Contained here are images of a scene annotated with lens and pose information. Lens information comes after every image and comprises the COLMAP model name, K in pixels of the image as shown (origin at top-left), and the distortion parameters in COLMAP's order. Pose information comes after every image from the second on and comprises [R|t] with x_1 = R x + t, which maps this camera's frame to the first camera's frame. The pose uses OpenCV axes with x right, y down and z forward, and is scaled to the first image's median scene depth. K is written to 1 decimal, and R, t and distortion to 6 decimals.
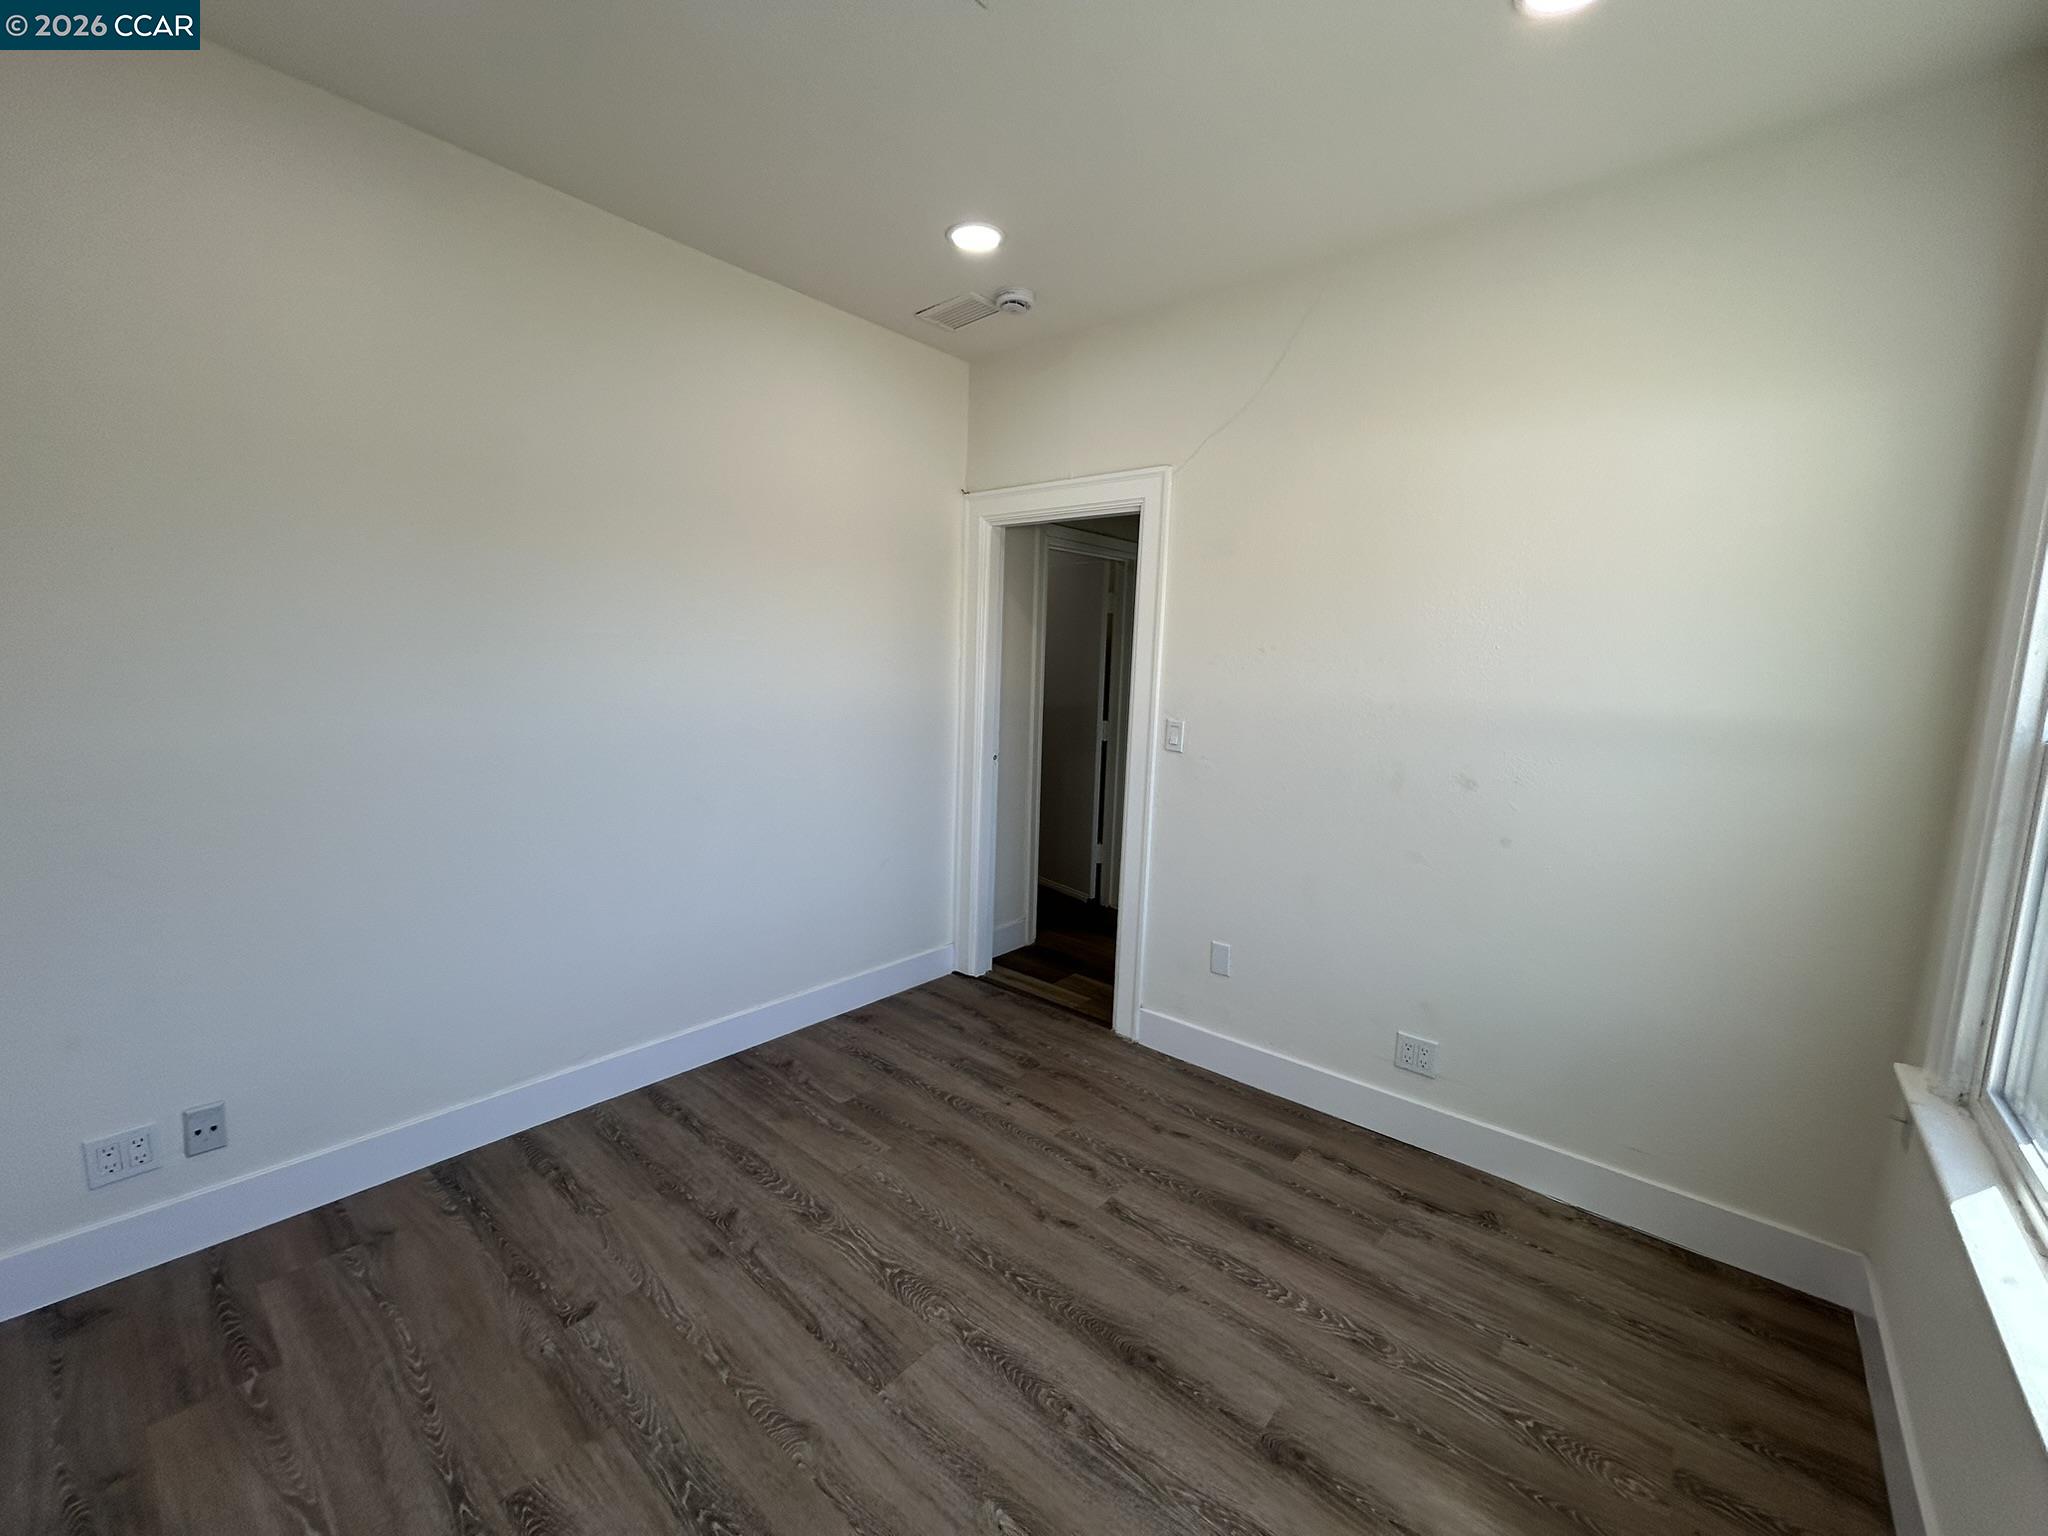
lens RADIAL K [[826.5, 0, 1018.0], [0, 826.5, 759.9], [0, 0, 1]] dist [0.000126, 0.000962]
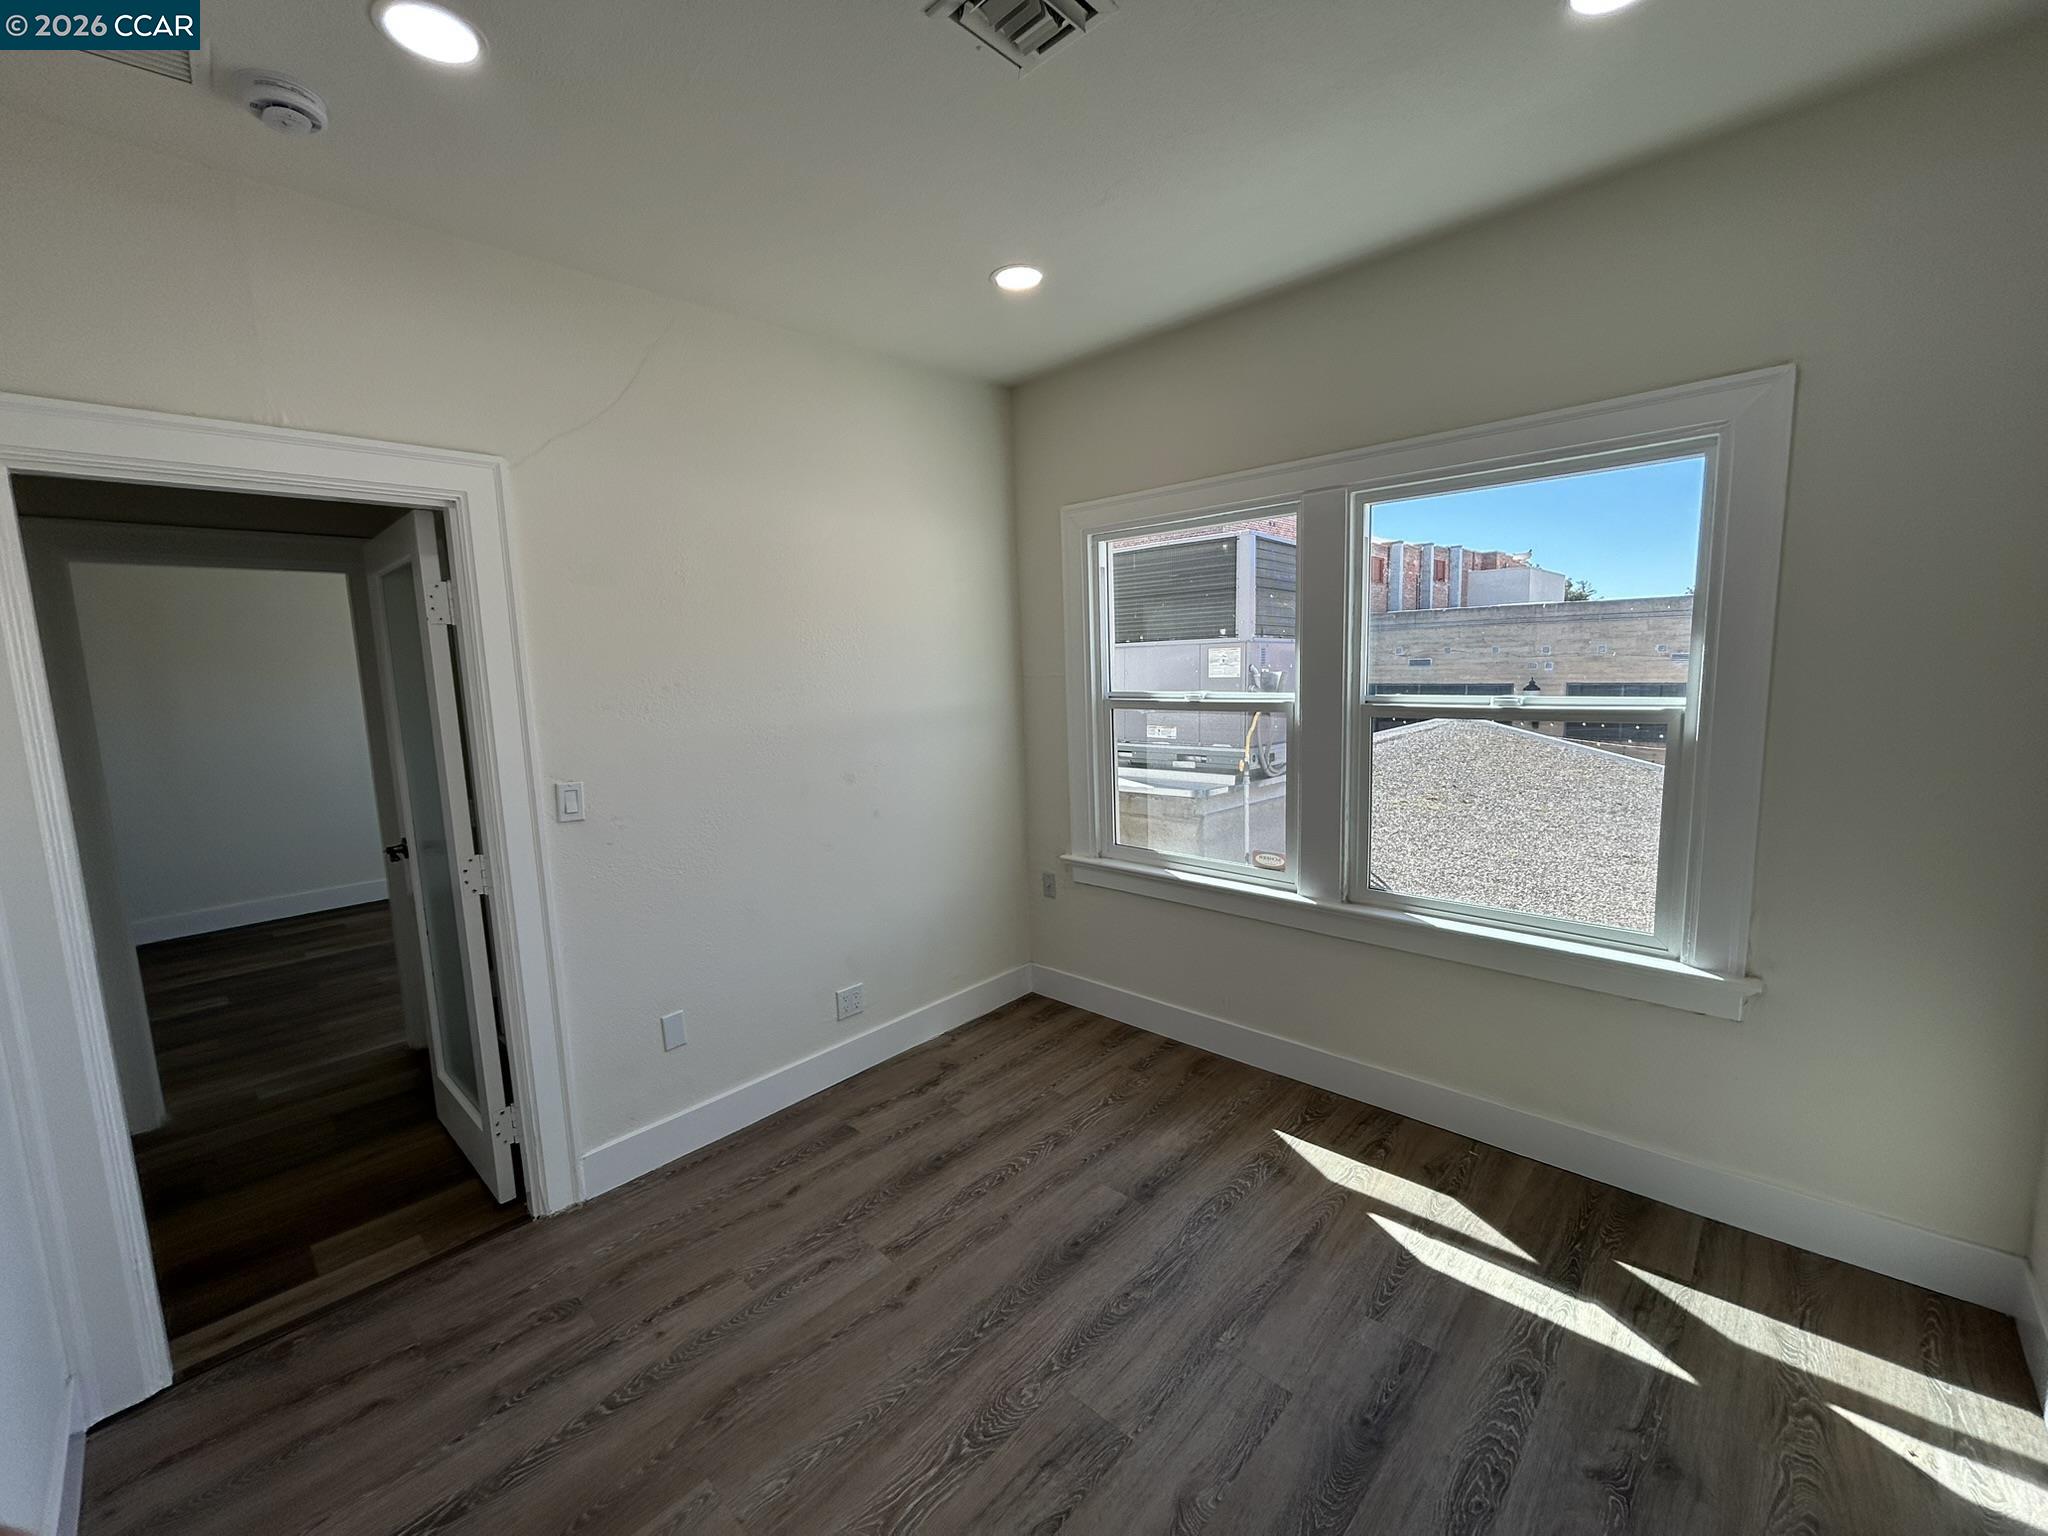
lens RADIAL K [[826.5, 0, 1016.4], [0, 826.5, 757.4], [0, 0, 1]] dist [0.000126, 0.000962]
pose [[0.059890, -0.147706, 0.987216, -0.787620], [0.167120, 0.976516, 0.135967, -0.149629], [-0.984116, 0.156840, 0.083169, 0.698570]]
